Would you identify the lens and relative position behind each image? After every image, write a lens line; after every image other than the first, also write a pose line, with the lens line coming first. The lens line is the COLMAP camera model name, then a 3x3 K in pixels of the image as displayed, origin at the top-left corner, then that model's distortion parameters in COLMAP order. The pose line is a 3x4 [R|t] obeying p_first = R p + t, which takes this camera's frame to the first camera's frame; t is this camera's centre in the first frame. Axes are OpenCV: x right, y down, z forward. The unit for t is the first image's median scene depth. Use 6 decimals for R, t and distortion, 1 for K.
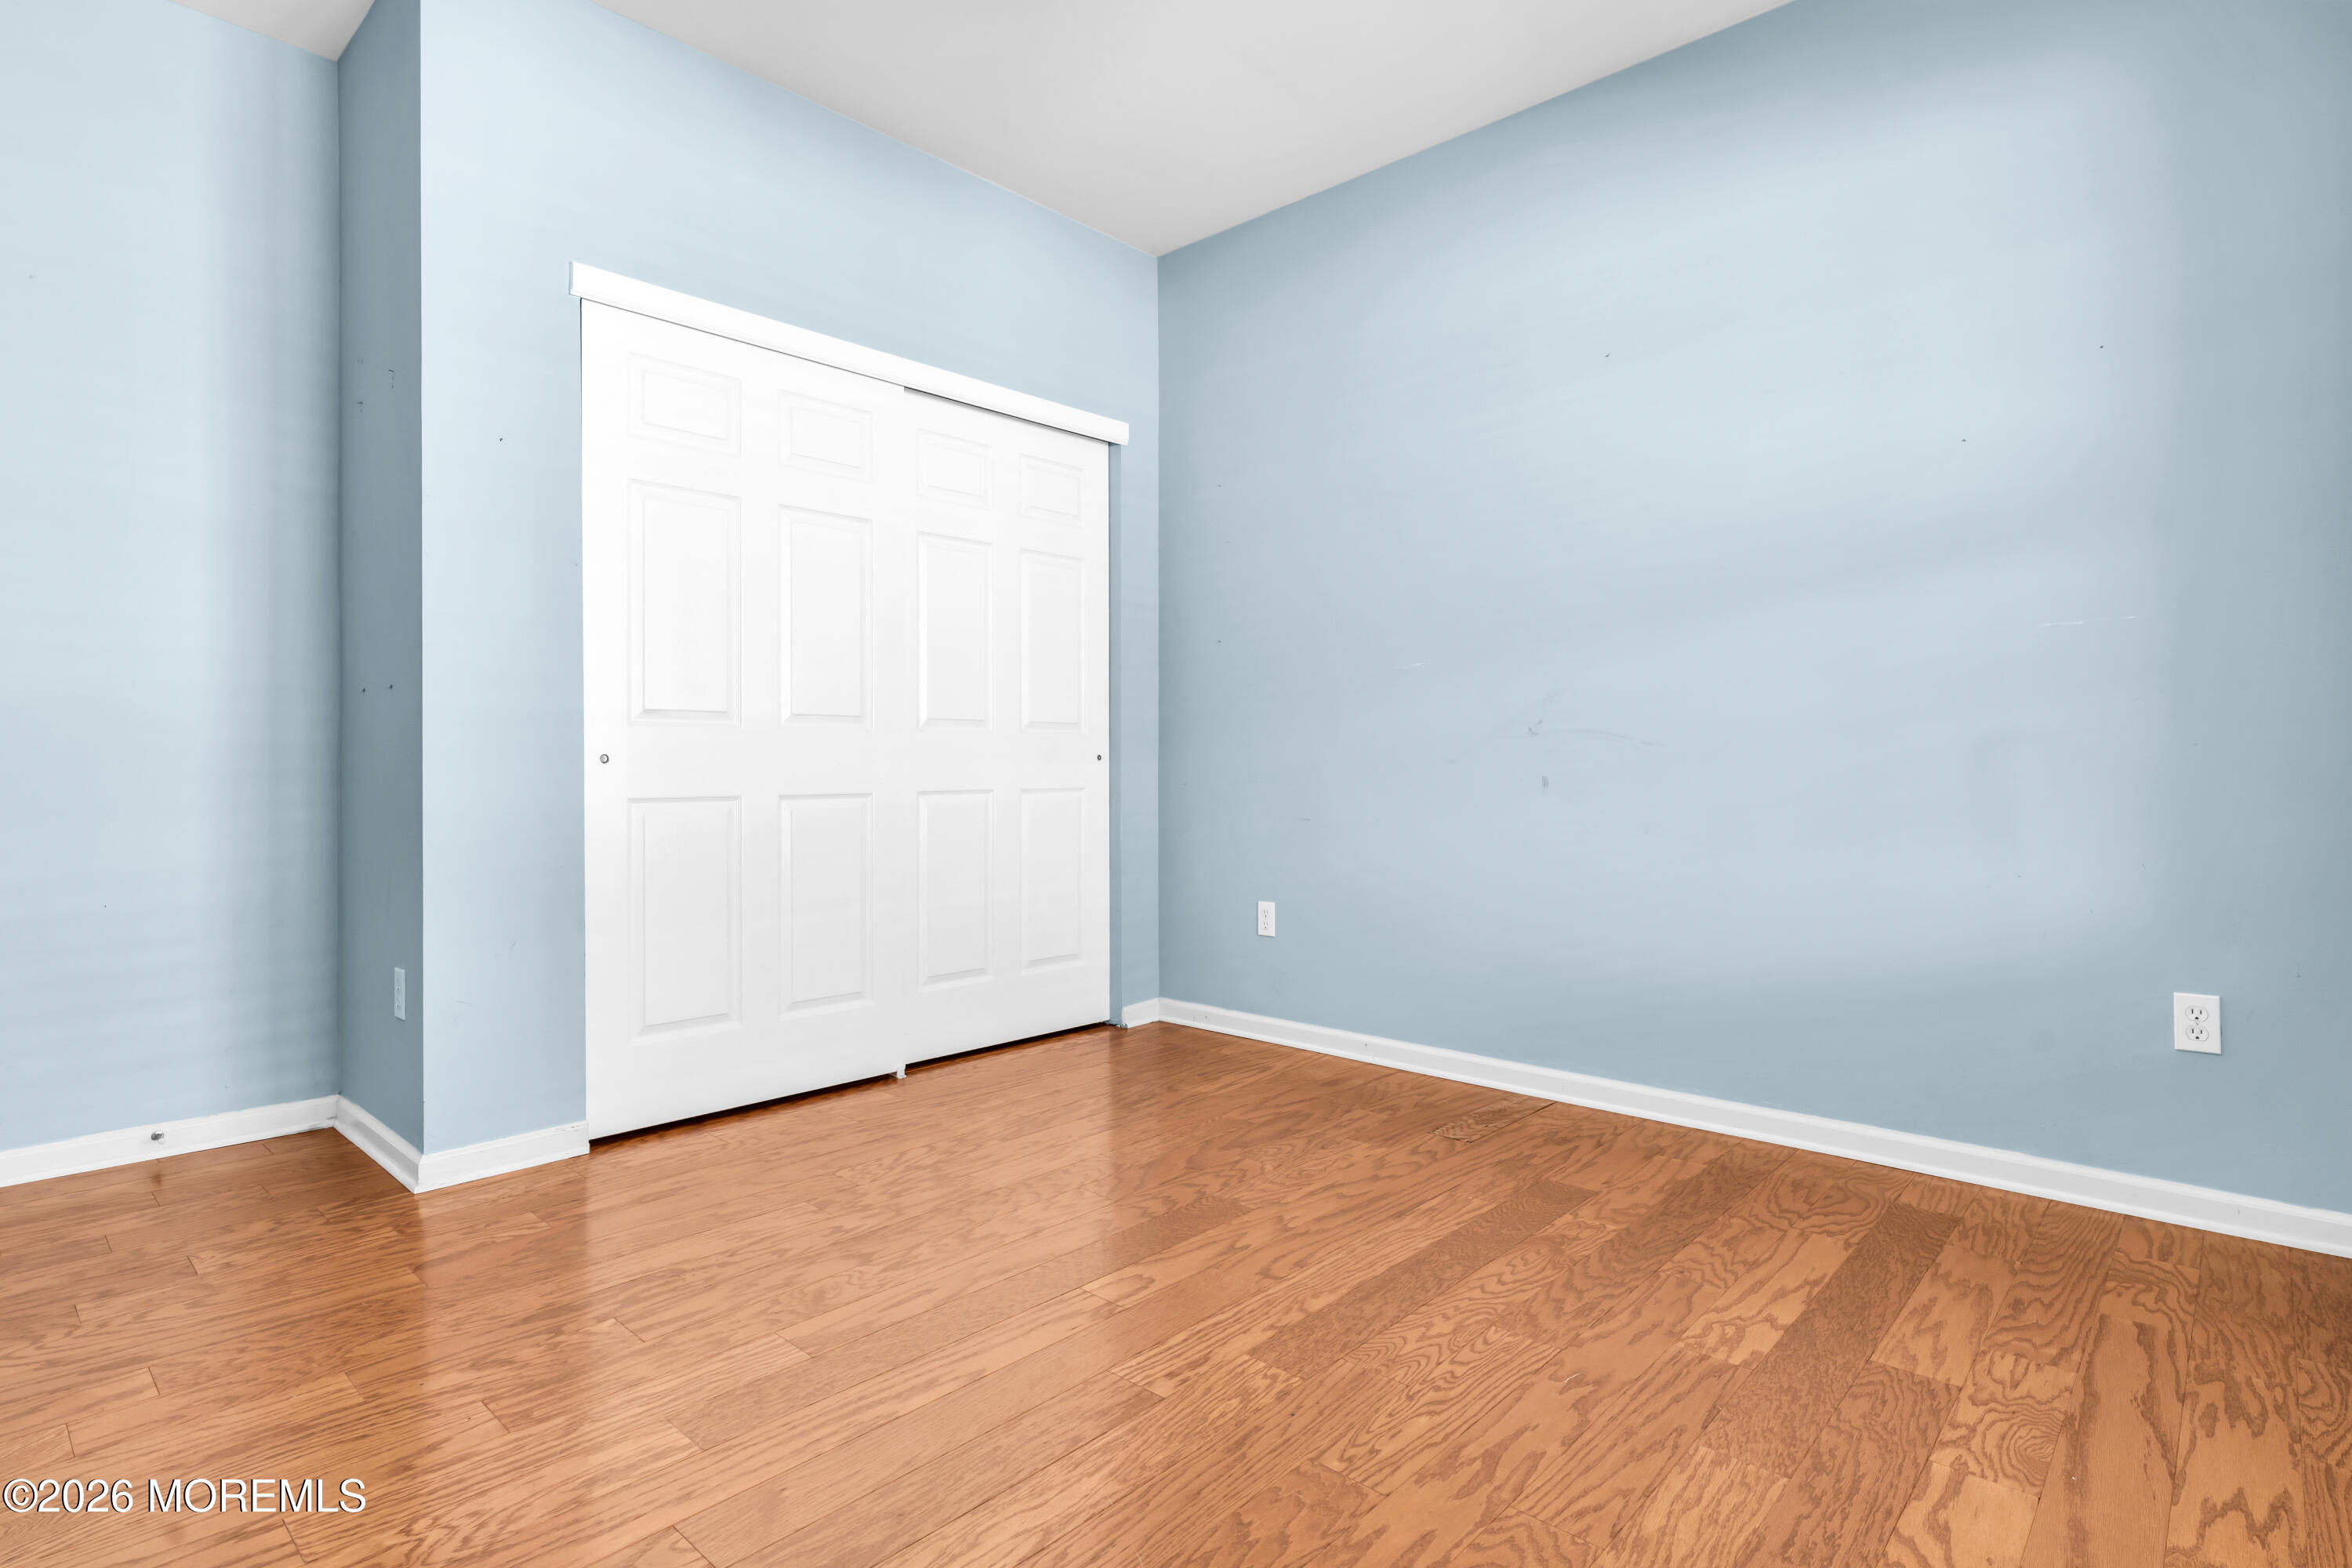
lens RADIAL K [[1174.3, 0, 1180.0], [0, 1174.3, 740.2], [0, 0, 1]] dist [-0.003171, 0.000004]
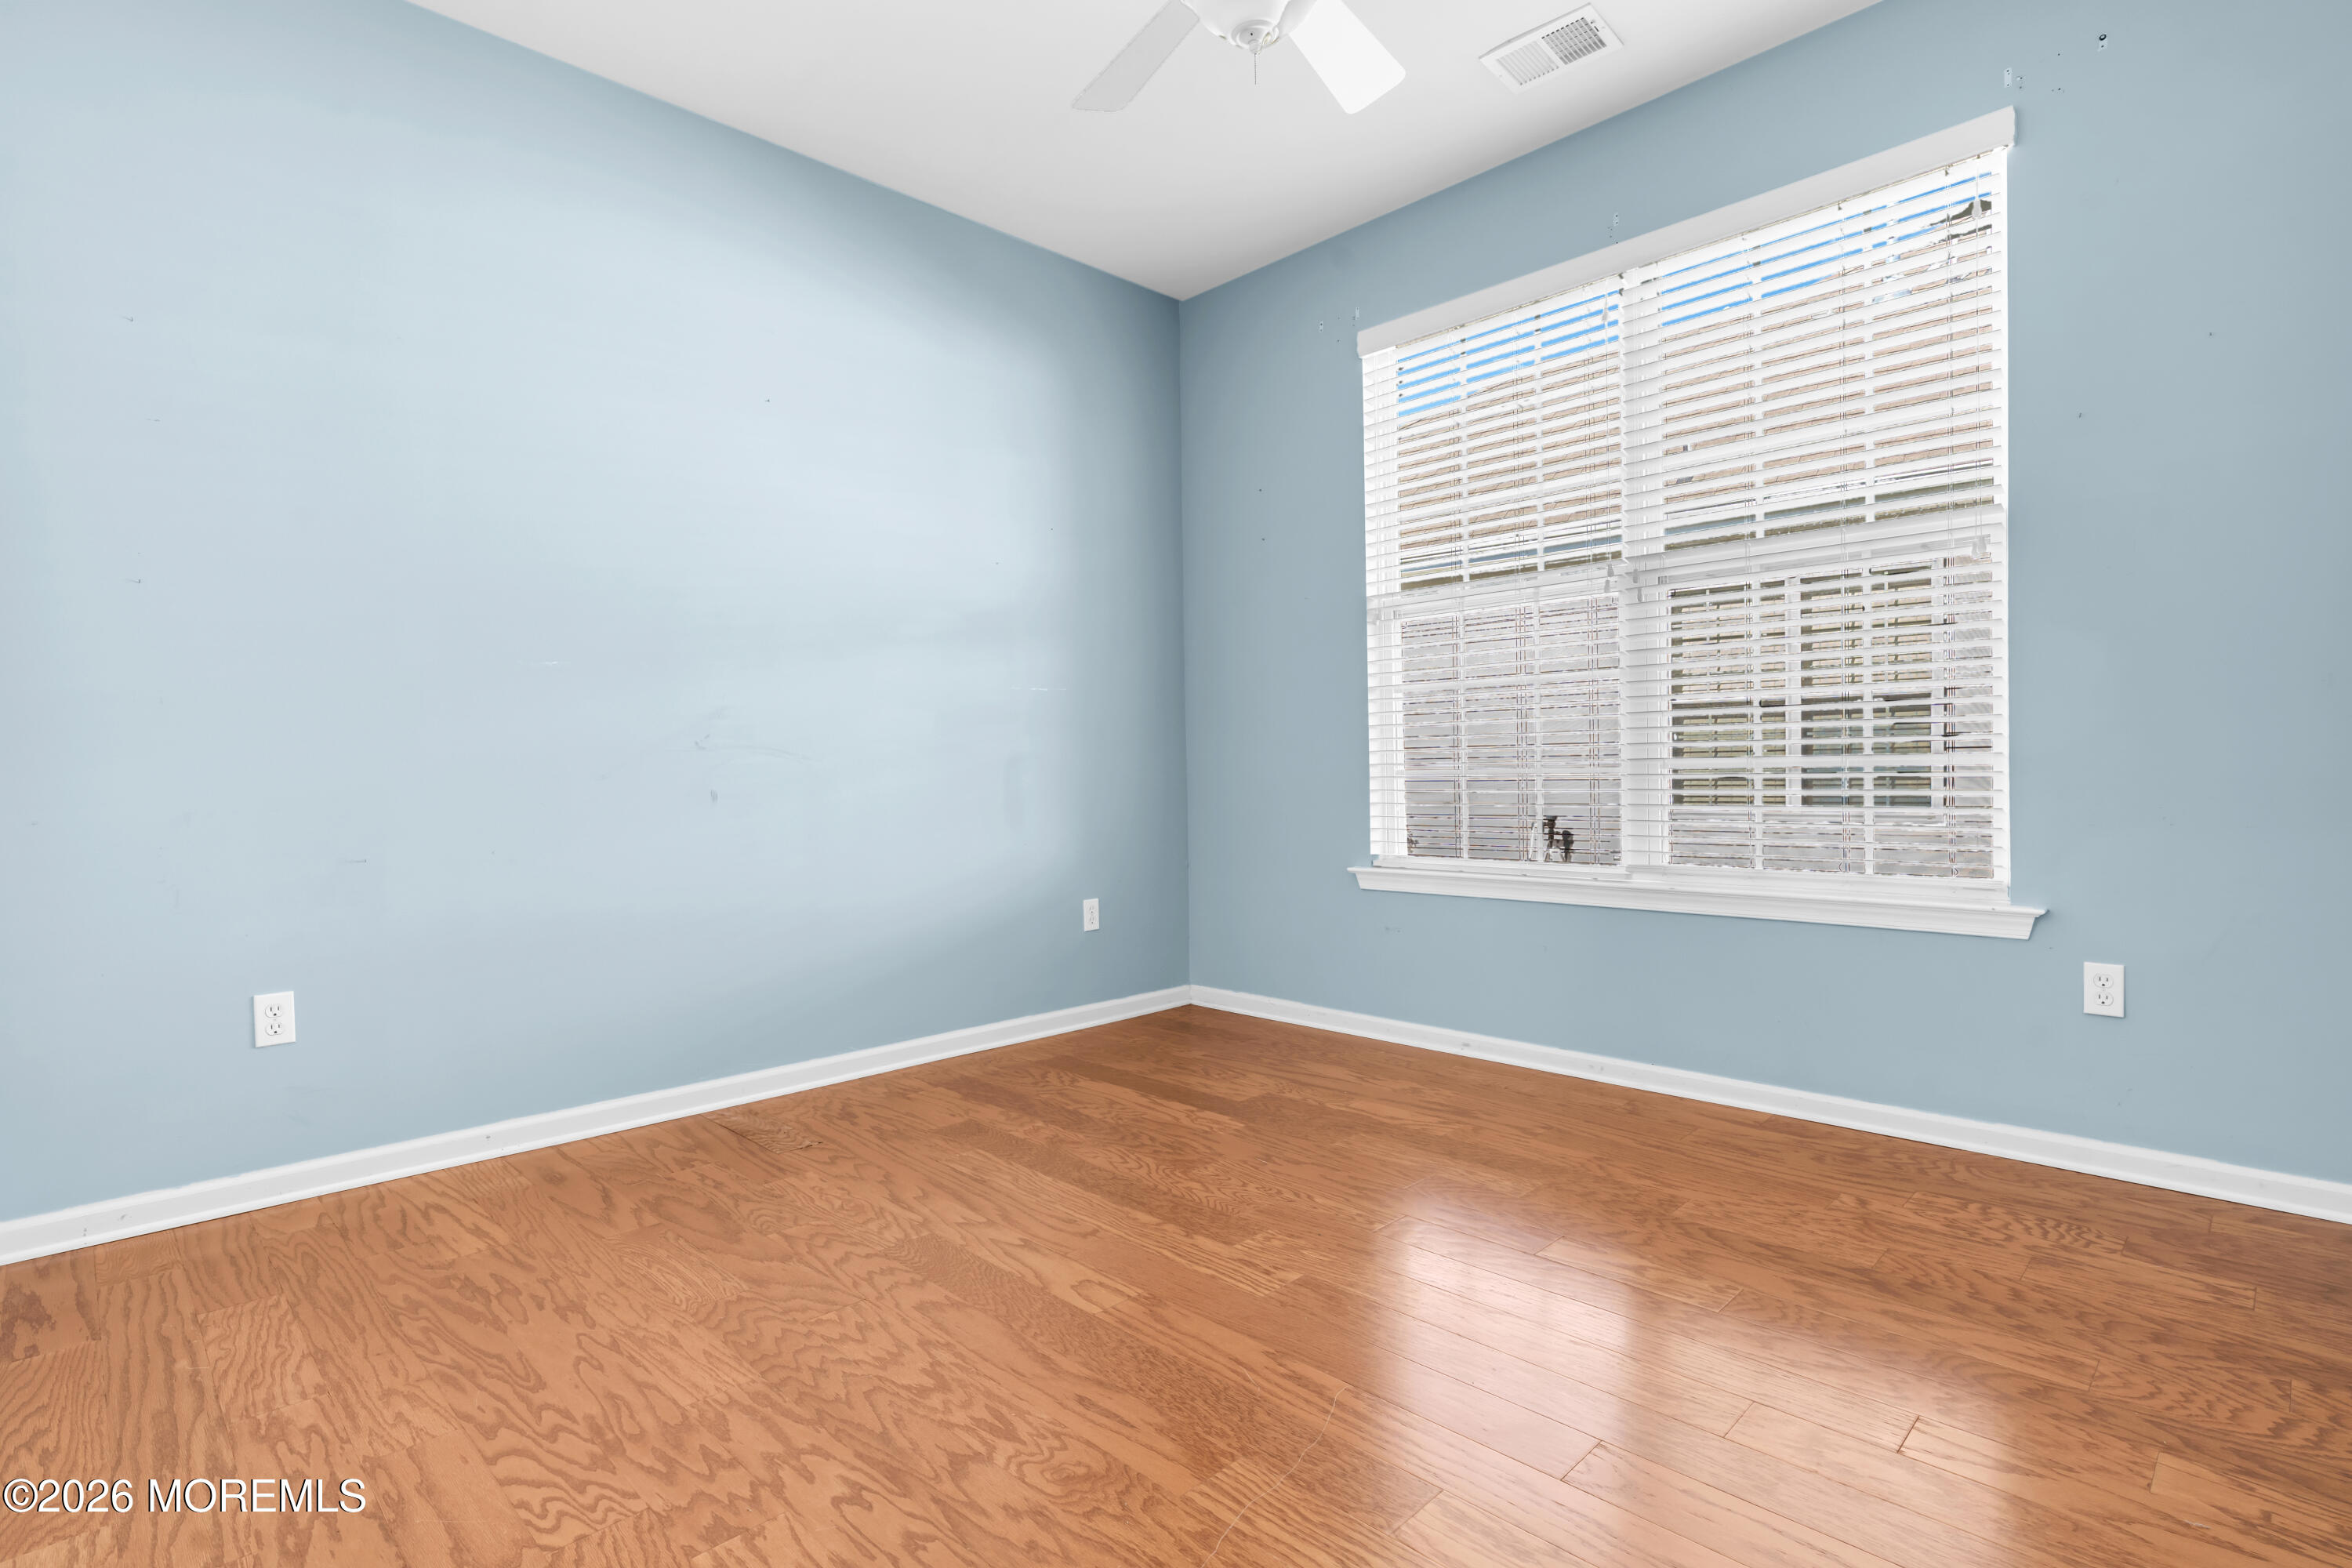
lens RADIAL K [[1131.1, 0, 1167.7], [0, 1131.1, 777.8], [0, 0, 1]] dist [-0.013215, 0.005192]
pose [[0.052062, -0.005169, 0.998630, -0.879058], [-0.008914, 0.999944, 0.005640, 0.015045], [-0.998604, -0.009195, 0.052013, 0.778497]]
